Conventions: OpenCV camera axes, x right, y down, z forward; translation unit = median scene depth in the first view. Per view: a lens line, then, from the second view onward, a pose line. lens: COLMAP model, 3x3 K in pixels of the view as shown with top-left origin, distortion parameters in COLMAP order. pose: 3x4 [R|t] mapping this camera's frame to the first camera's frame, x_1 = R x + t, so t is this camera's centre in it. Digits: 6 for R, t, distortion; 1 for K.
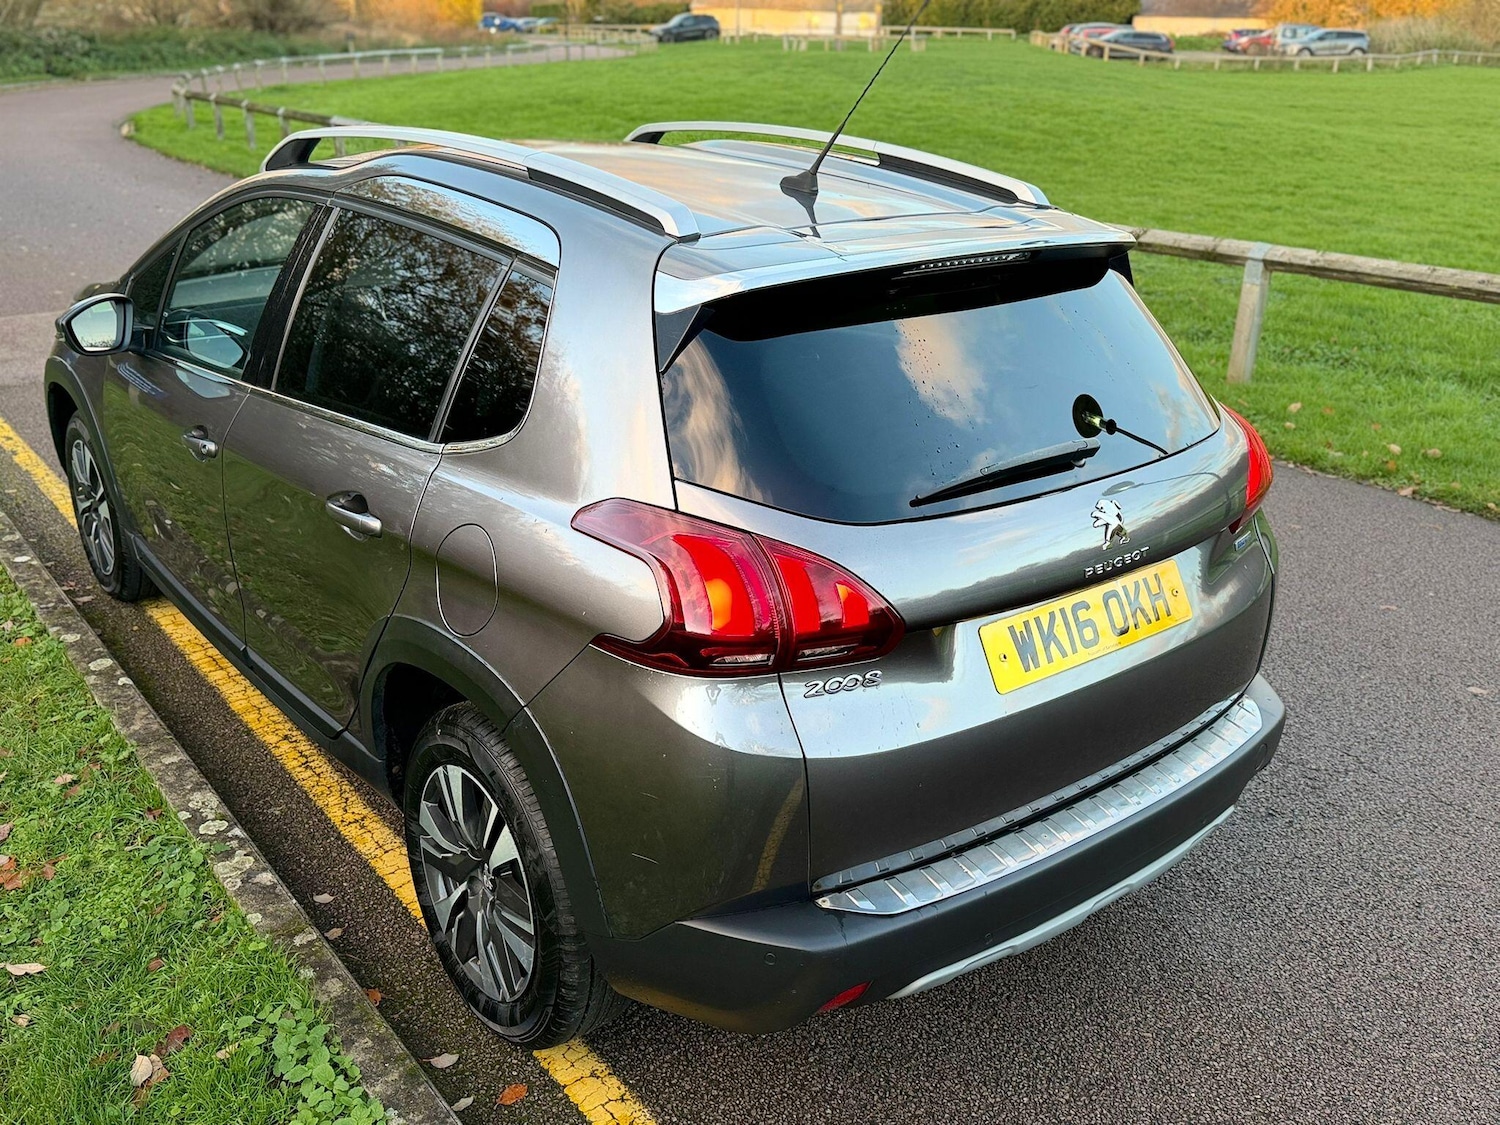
lens RADIAL K [[1312.4, 0, 746.8], [0, 1312.4, 560.3], [0, 0, 1]] dist [0.069241, -0.101220]
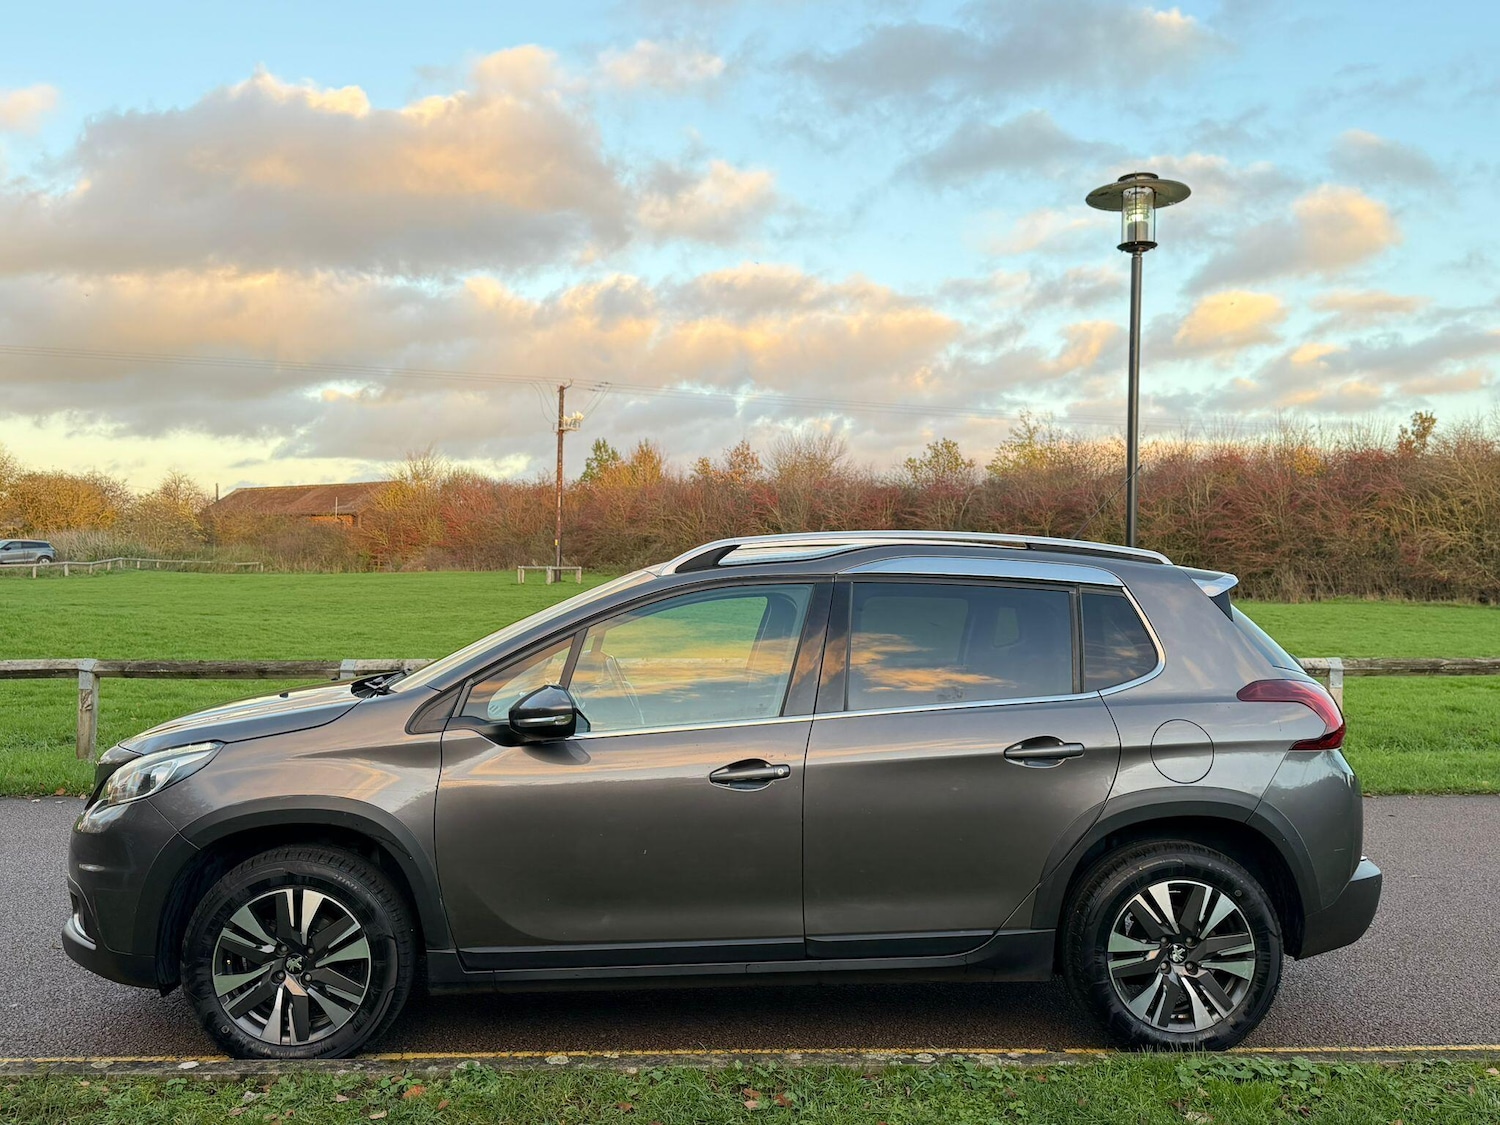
lens RADIAL K [[1312.4, 0, 753.5], [0, 1312.4, 563.5], [0, 0, 1]] dist [0.069241, -0.101220]
pose [[0.580618, -0.012940, 0.814073, -1.515095], [0.302964, 0.931505, -0.201276, -0.034119], [-0.755708, 0.363499, 0.544769, 0.260566]]
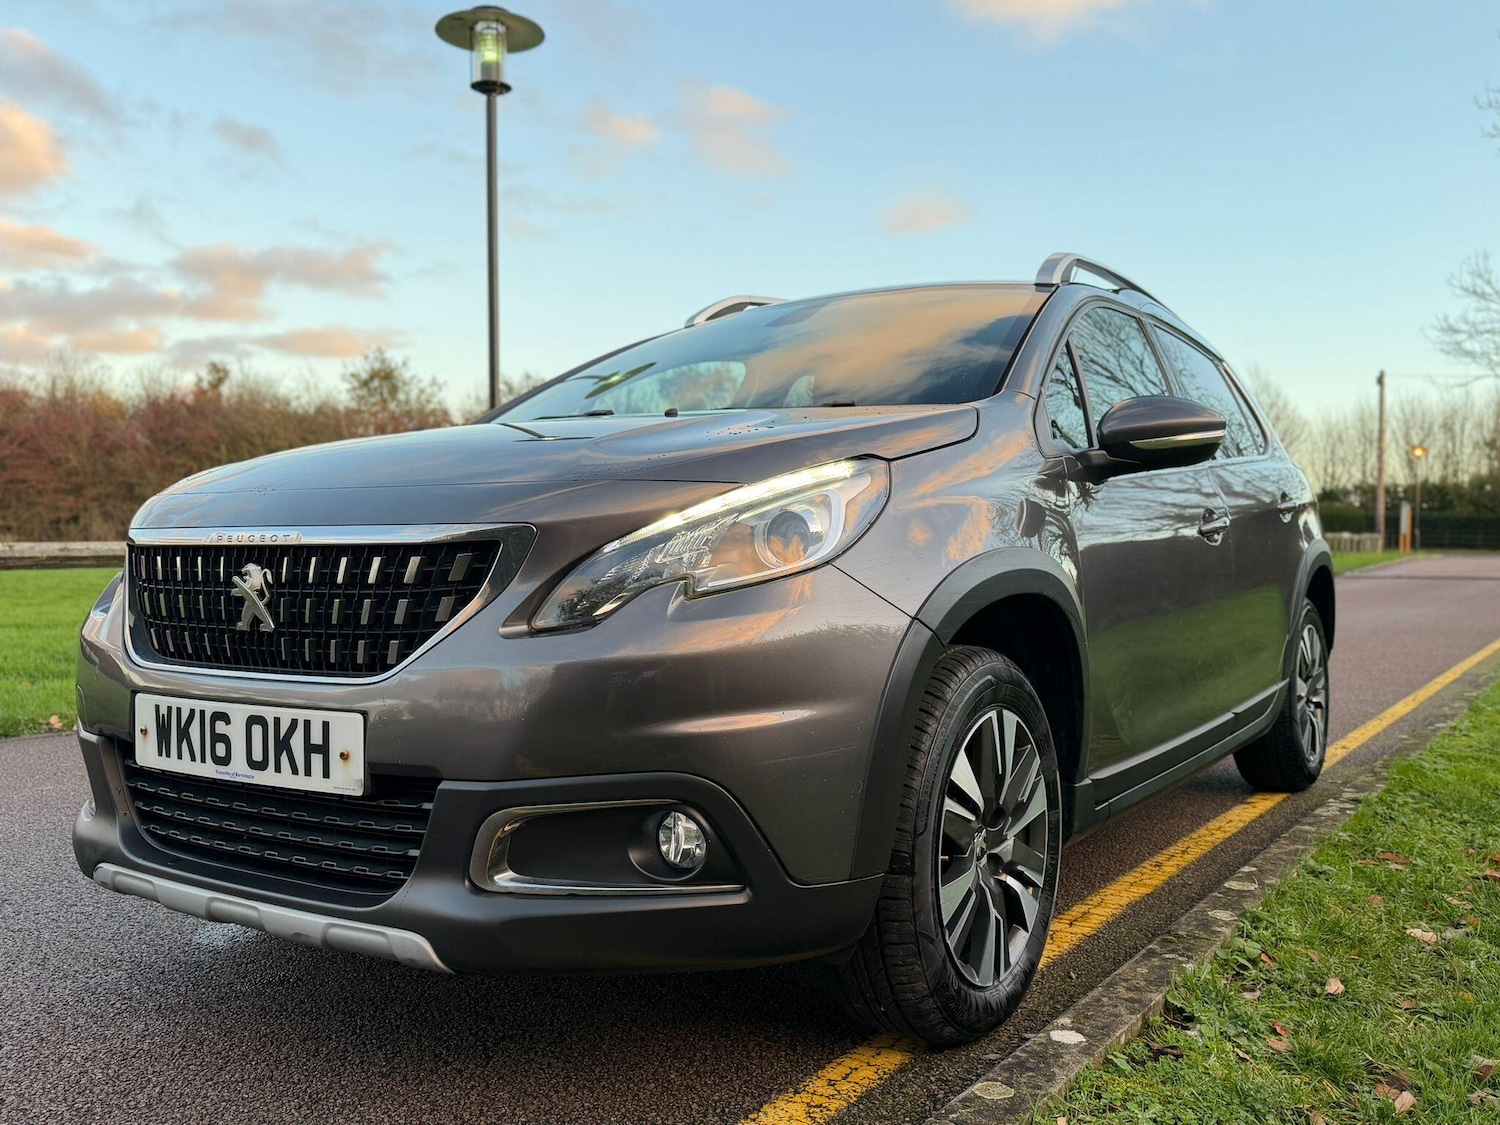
lens RADIAL K [[1312.4, 0, 753.4], [0, 1312.4, 558.9], [0, 0, 1]] dist [0.069241, -0.101220]
pose [[-0.302889, -0.034997, 0.952383, -1.382536], [0.341339, 0.929045, 0.142697, -0.365567], [-0.889801, 0.368307, -0.269451, 1.714206]]
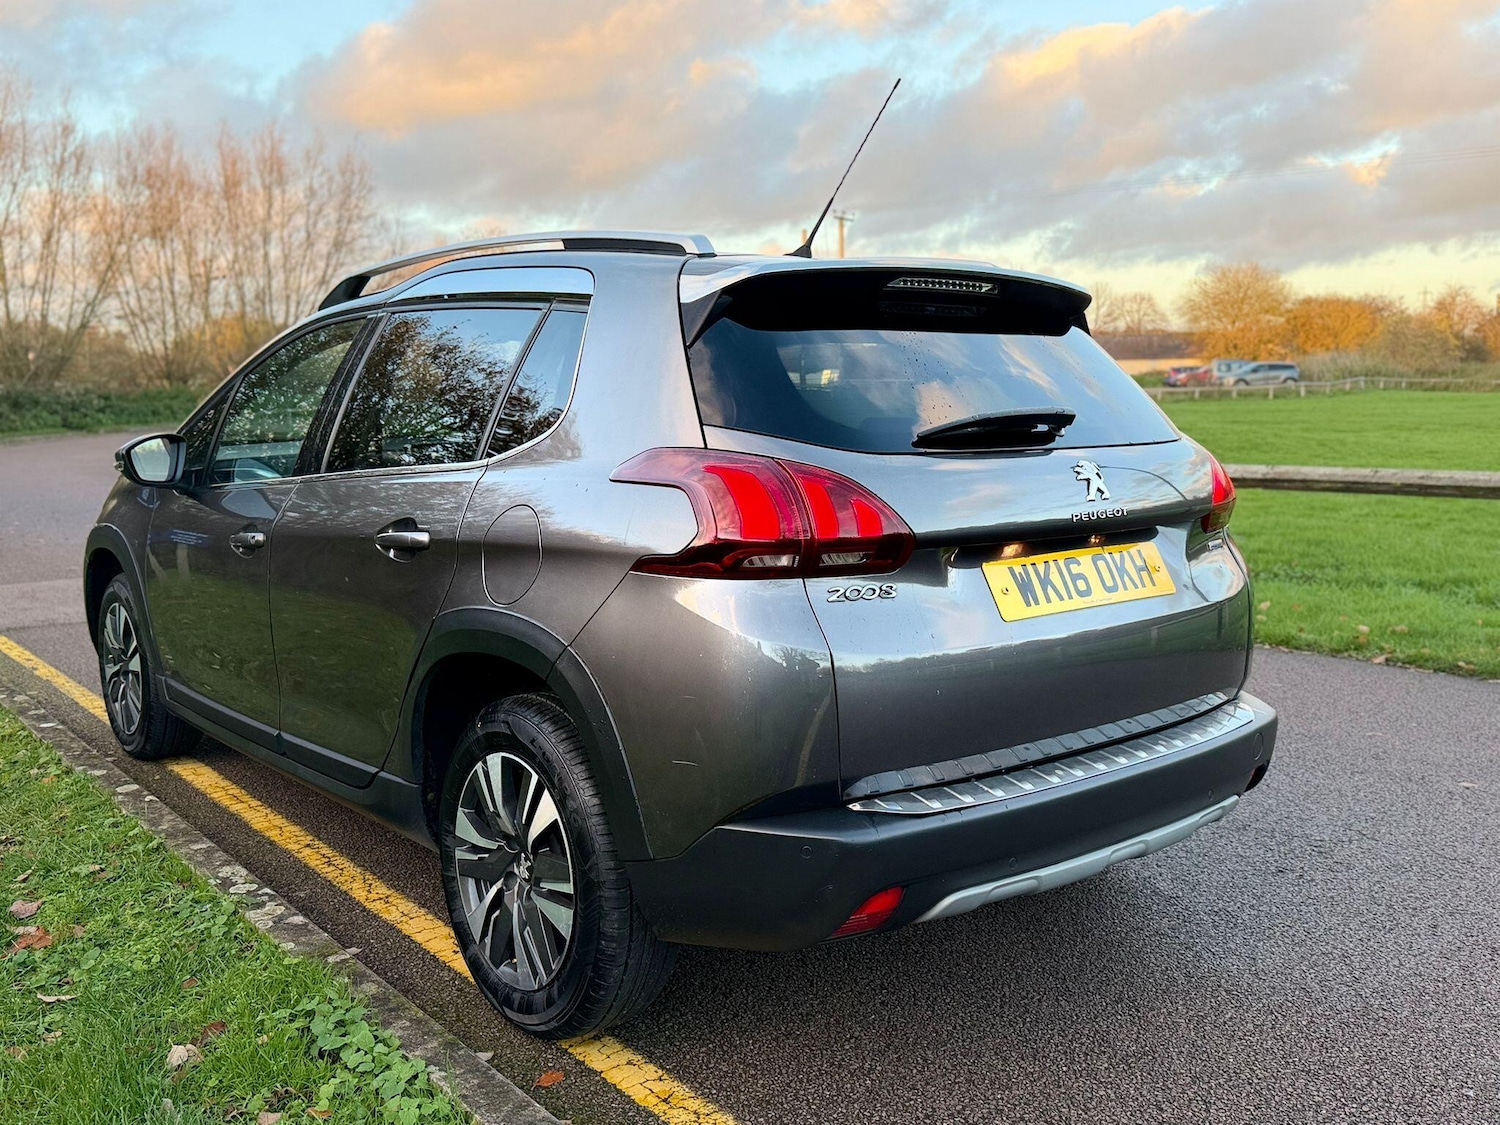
lens RADIAL K [[1312.4, 0, 749.5], [0, 1312.4, 571.4], [0, 0, 1]] dist [0.069241, -0.101220]
pose [[0.999352, -0.031649, 0.017149, -0.025386], [0.034846, 0.970060, -0.240352, 0.220387], [-0.009029, 0.240794, 0.970534, -0.044369]]
